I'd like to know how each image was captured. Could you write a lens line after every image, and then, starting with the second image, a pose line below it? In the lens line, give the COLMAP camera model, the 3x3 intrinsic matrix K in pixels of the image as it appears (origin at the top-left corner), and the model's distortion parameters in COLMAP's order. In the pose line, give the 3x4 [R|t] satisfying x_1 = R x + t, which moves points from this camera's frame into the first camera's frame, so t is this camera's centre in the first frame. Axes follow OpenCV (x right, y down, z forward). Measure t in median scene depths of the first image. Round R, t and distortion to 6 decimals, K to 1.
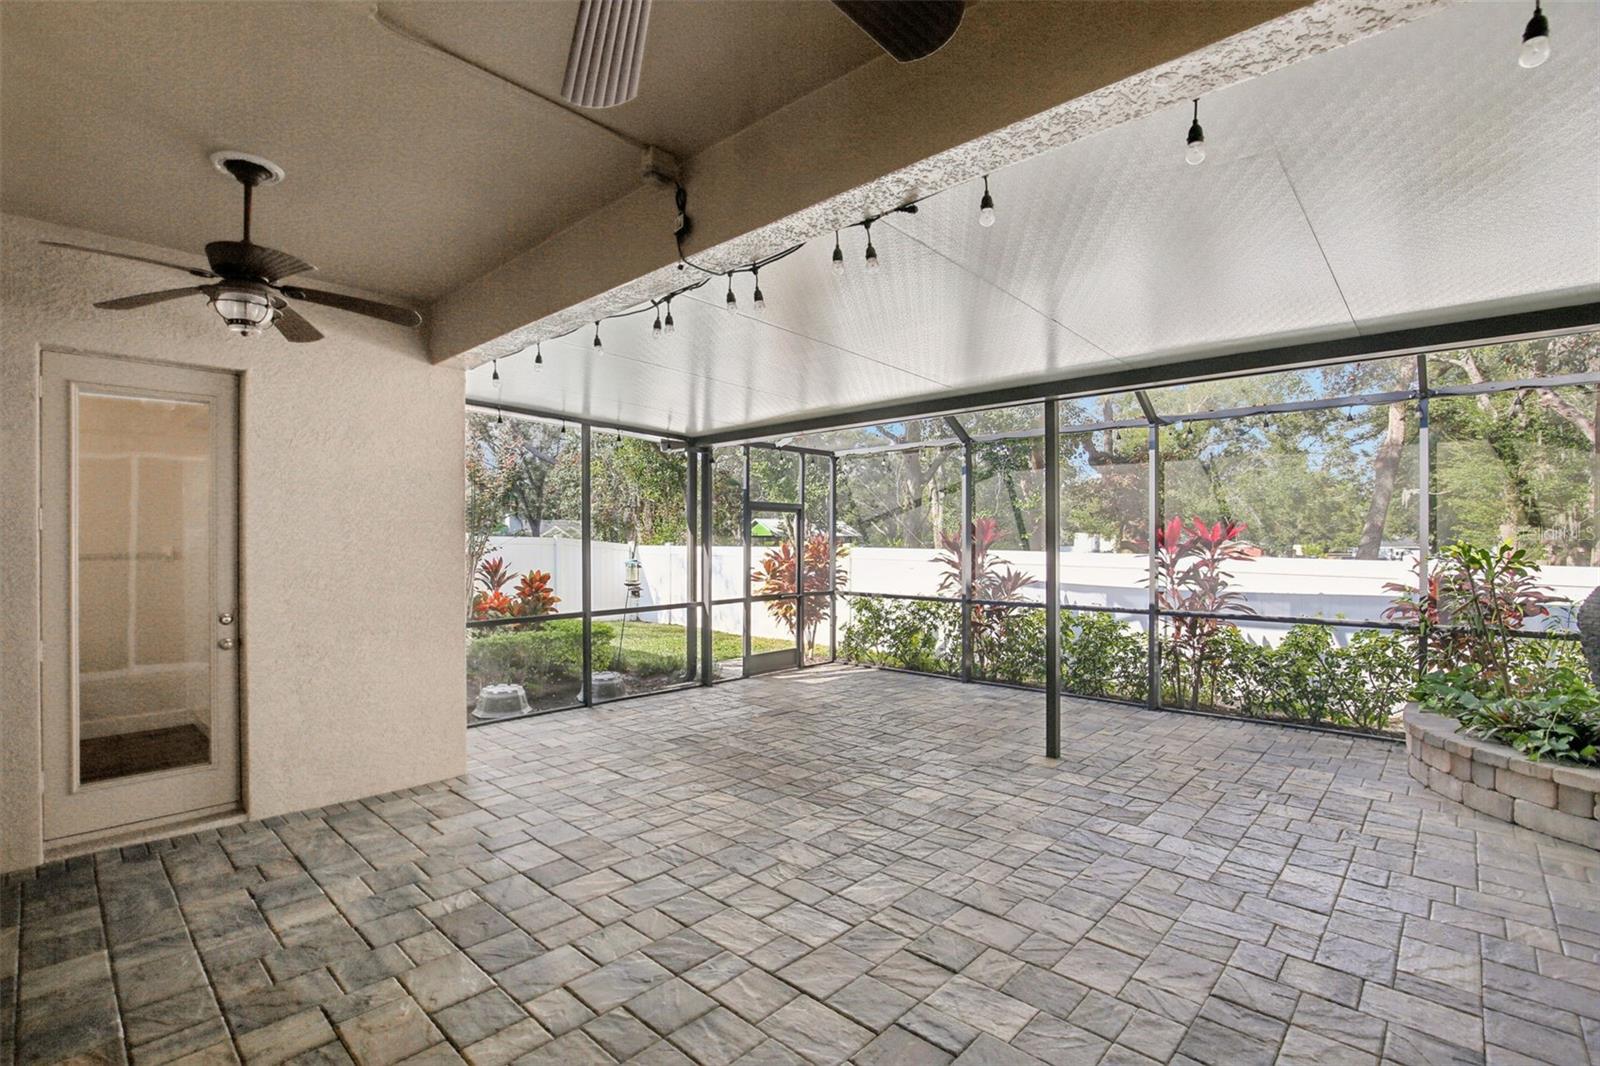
lens RADIAL K [[738.8, 0, 787.8], [0, 738.8, 536.2], [0, 0, 1]] dist [-0.036649, 0.009943]
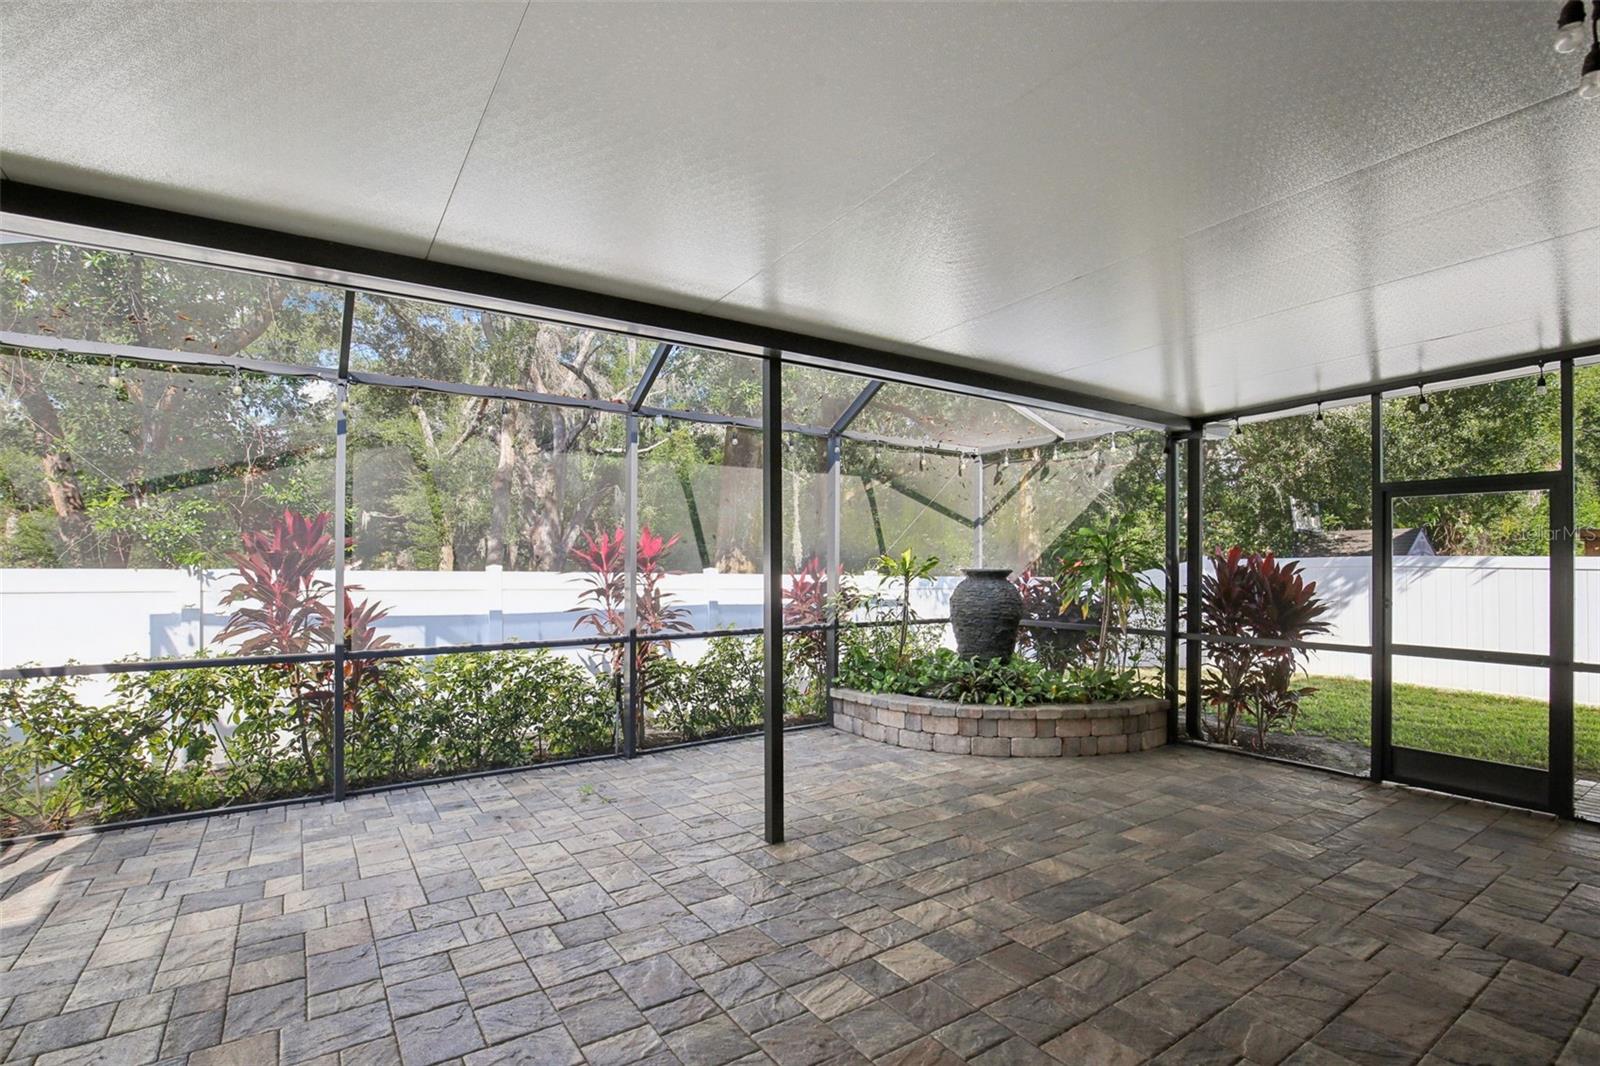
lens RADIAL K [[756.6, 0, 786.4], [0, 756.6, 558.4], [0, 0, 1]] dist [-0.023852, 0.000267]
pose [[0.219580, 0.005213, 0.975581, -0.373682], [-0.006489, 0.999971, -0.003883, 0.019443], [-0.975573, -0.005478, 0.219608, 0.816507]]
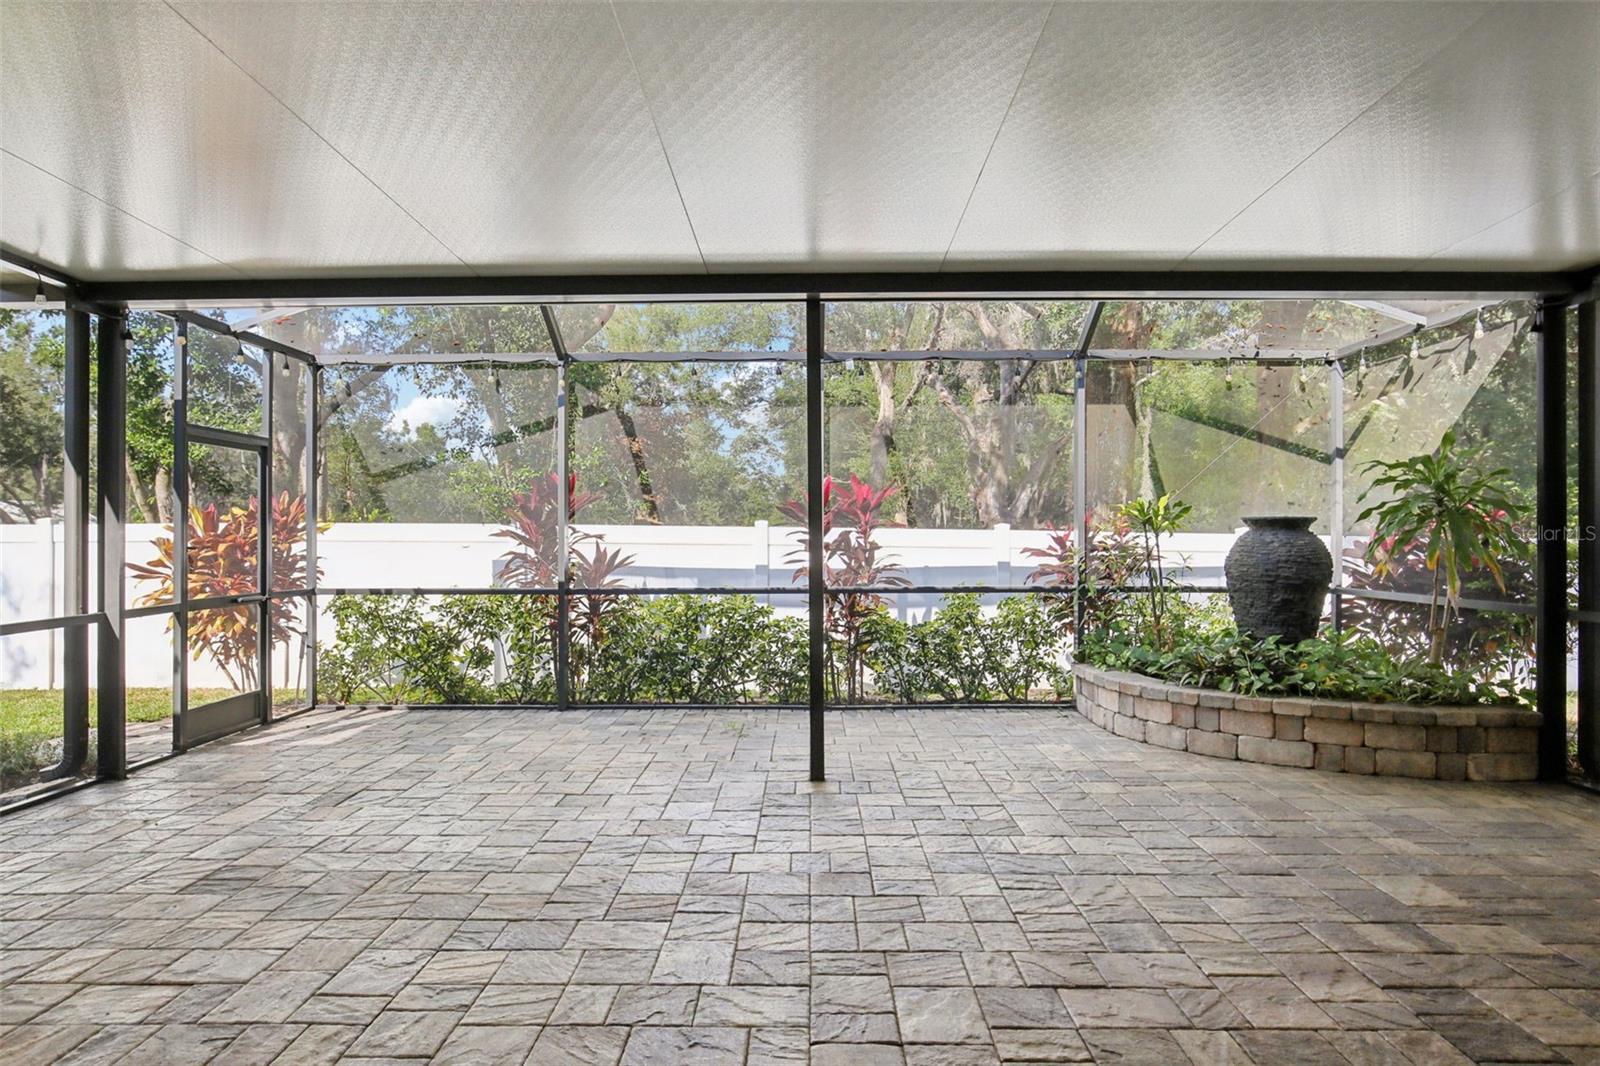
lens RADIAL K [[958.5, 0, 794.5], [0, 958.5, 531.4], [0, 0, 1]] dist [-0.001874, -0.002052]
pose [[0.735997, 0.000766, 0.676984, -0.309951], [-0.000655, 1.000000, -0.000419, 0.049189], [-0.676984, -0.000135, 0.735997, 0.299014]]
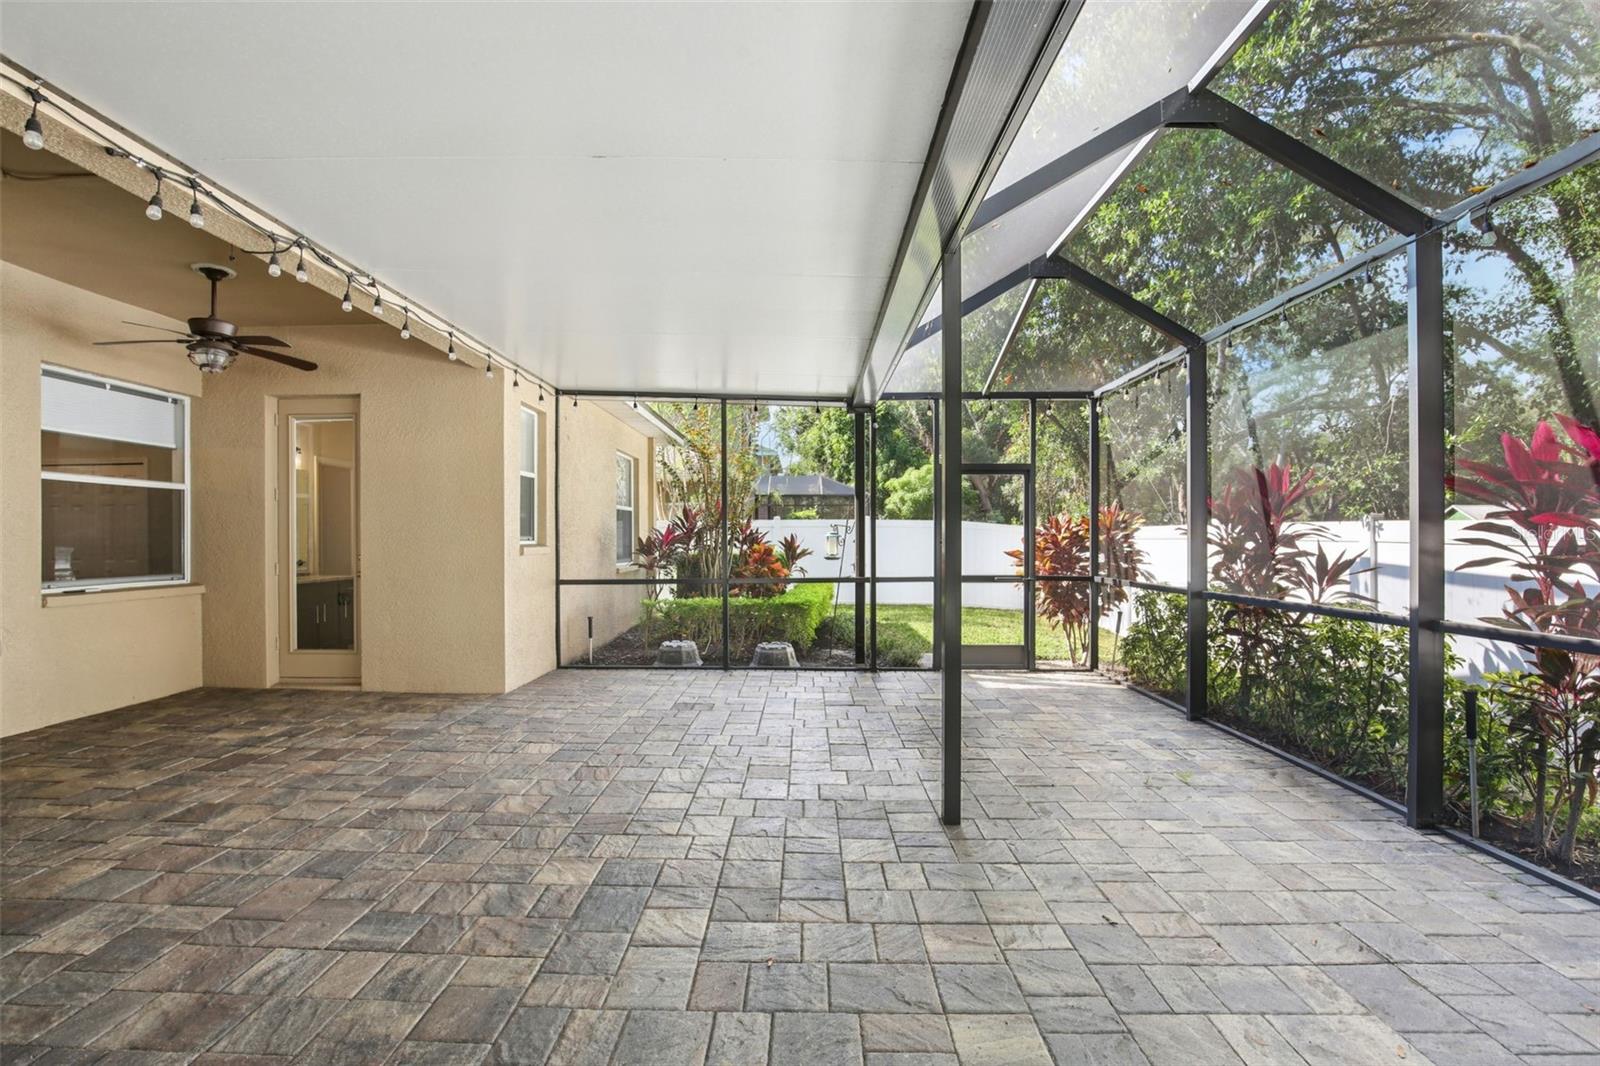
lens RADIAL K [[733.8, 0, 778.3], [0, 733.8, 536.0], [0, 0, 1]] dist [-0.036674, 0.008845]
pose [[0.664433, -0.007027, -0.747315, 0.724426], [0.007364, 0.999969, -0.002856, 0.057985], [0.747312, -0.003605, 0.664464, 0.477407]]
